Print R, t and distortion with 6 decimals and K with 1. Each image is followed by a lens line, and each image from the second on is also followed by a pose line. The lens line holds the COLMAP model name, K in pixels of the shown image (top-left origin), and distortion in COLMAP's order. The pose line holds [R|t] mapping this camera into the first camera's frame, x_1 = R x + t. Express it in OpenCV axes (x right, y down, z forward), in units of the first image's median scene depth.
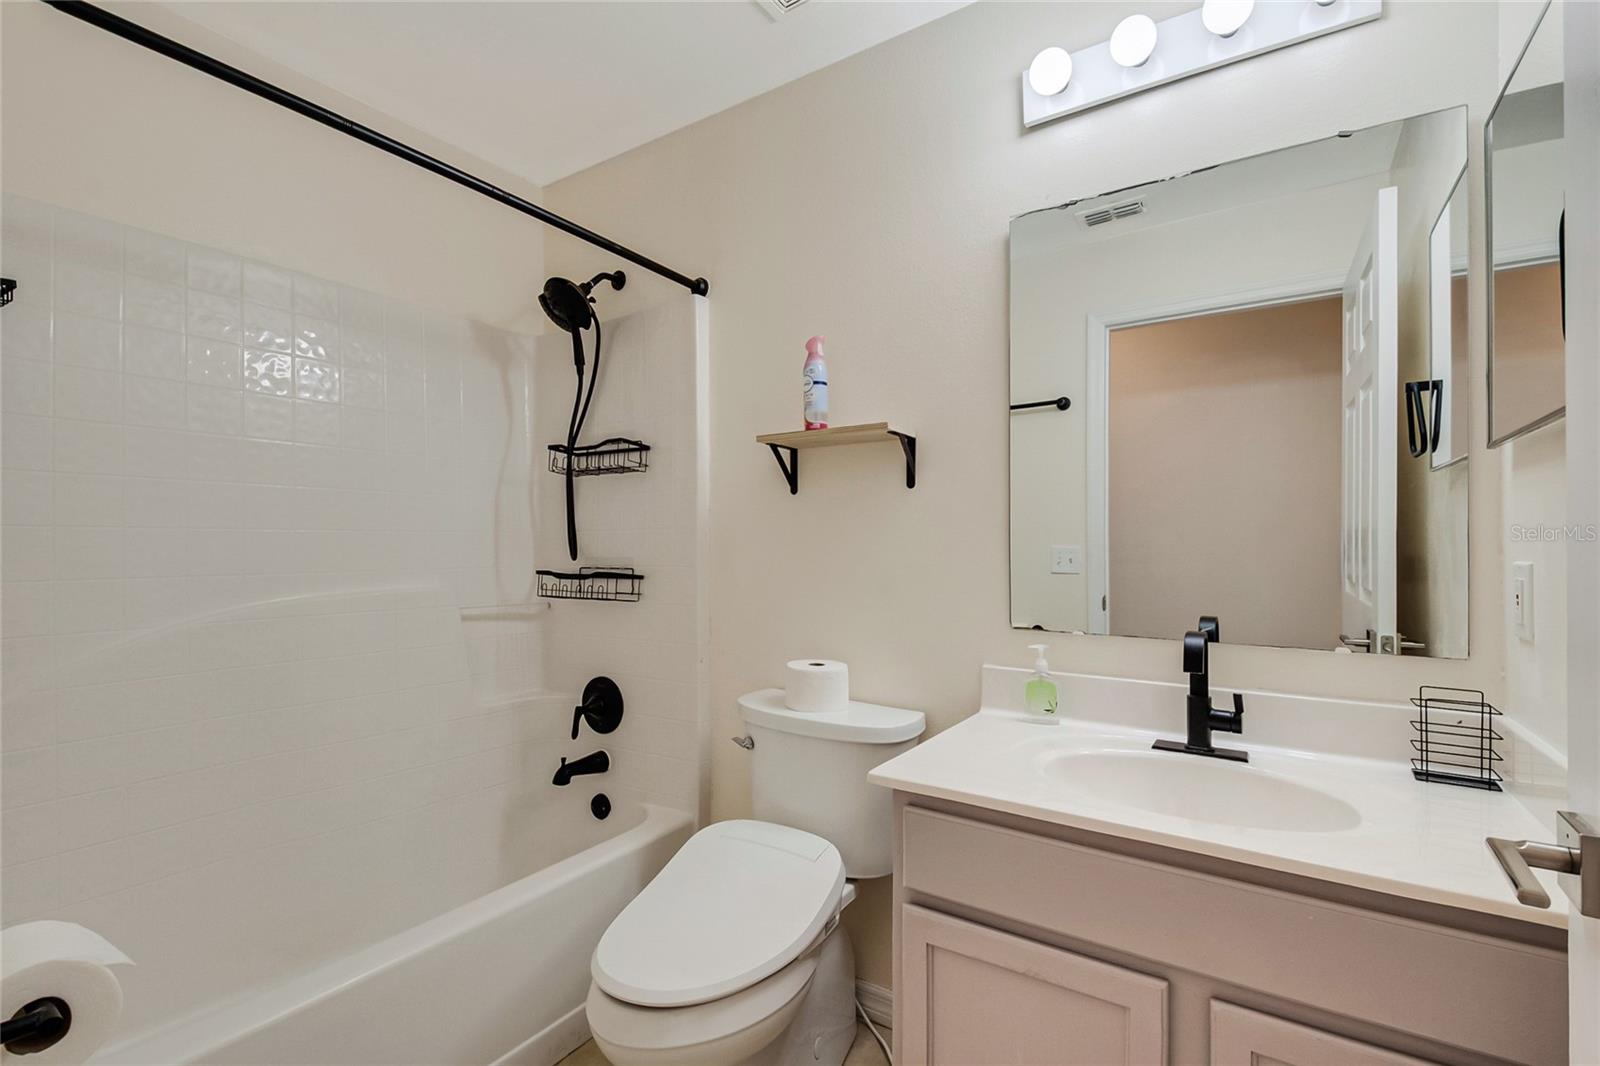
lens RADIAL K [[715.4, 0, 799.7], [0, 715.4, 553.2], [0, 0, 1]] dist [0.182904, -0.000011]
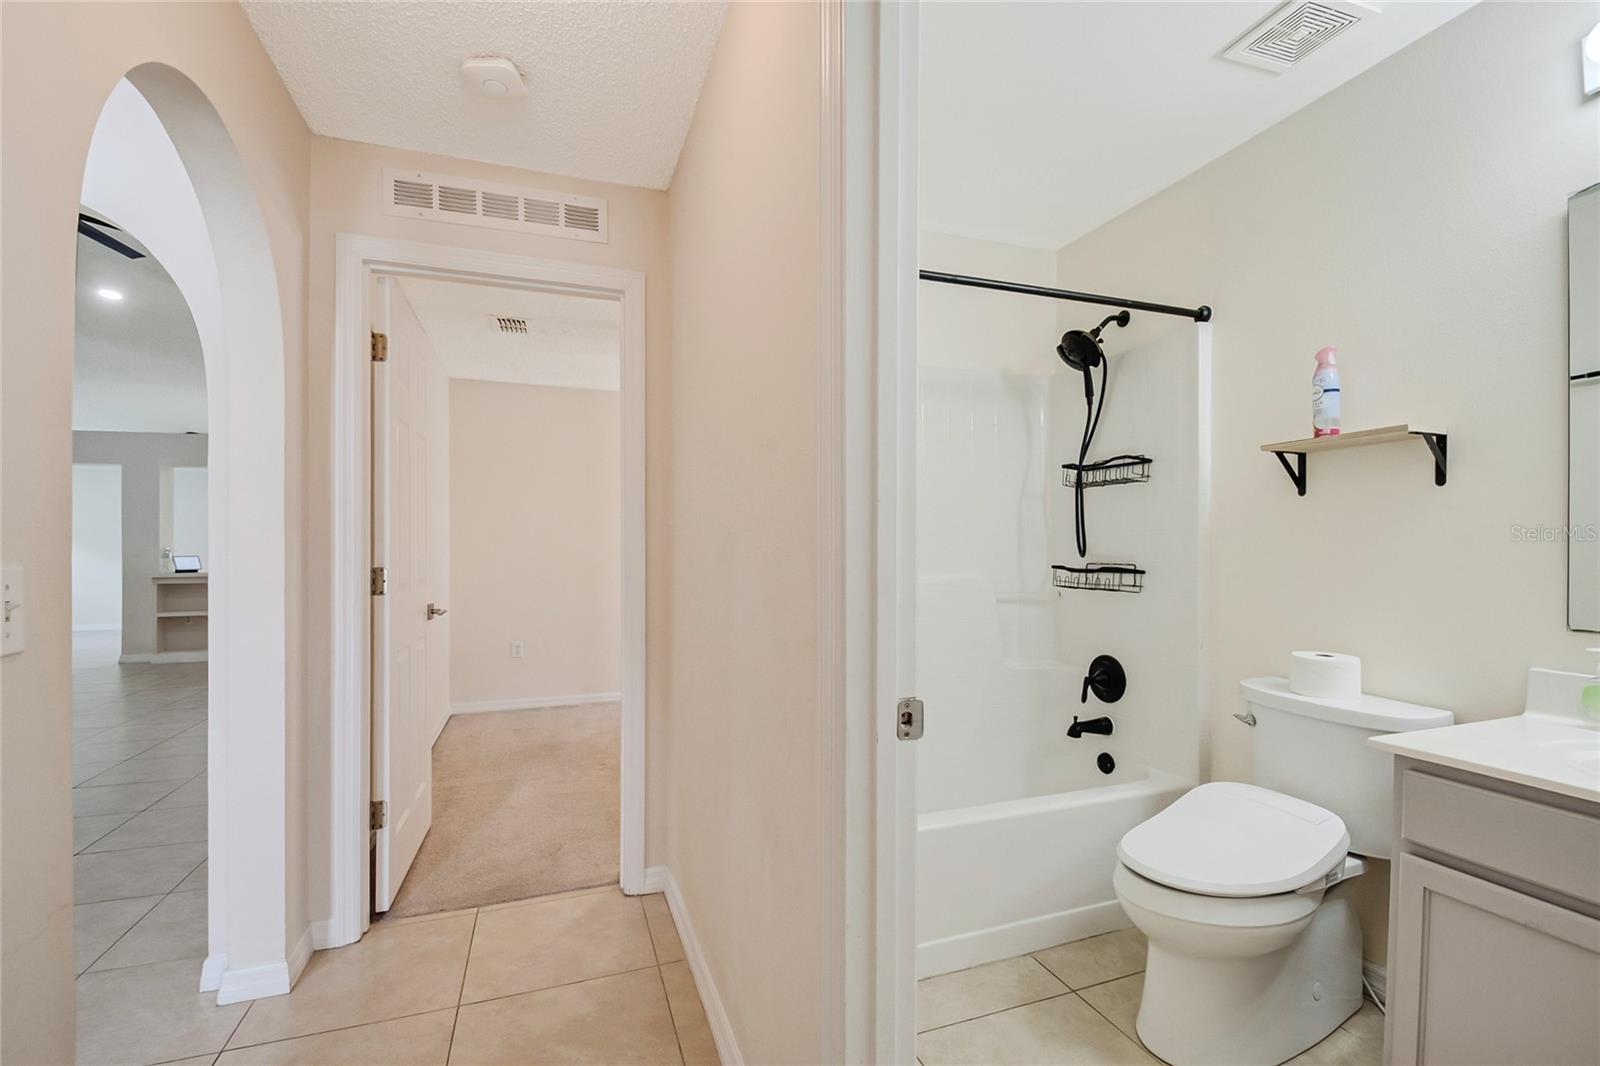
lens RADIAL K [[693.5, 0, 795.3], [0, 693.5, 553.7], [0, 0, 1]] dist [0.001307, -0.024783]
pose [[0.791989, 0.005605, -0.610509, 0.017584], [-0.006649, 0.999978, 0.000555, 0.006459], [0.610499, 0.003619, 0.792009, -0.222330]]
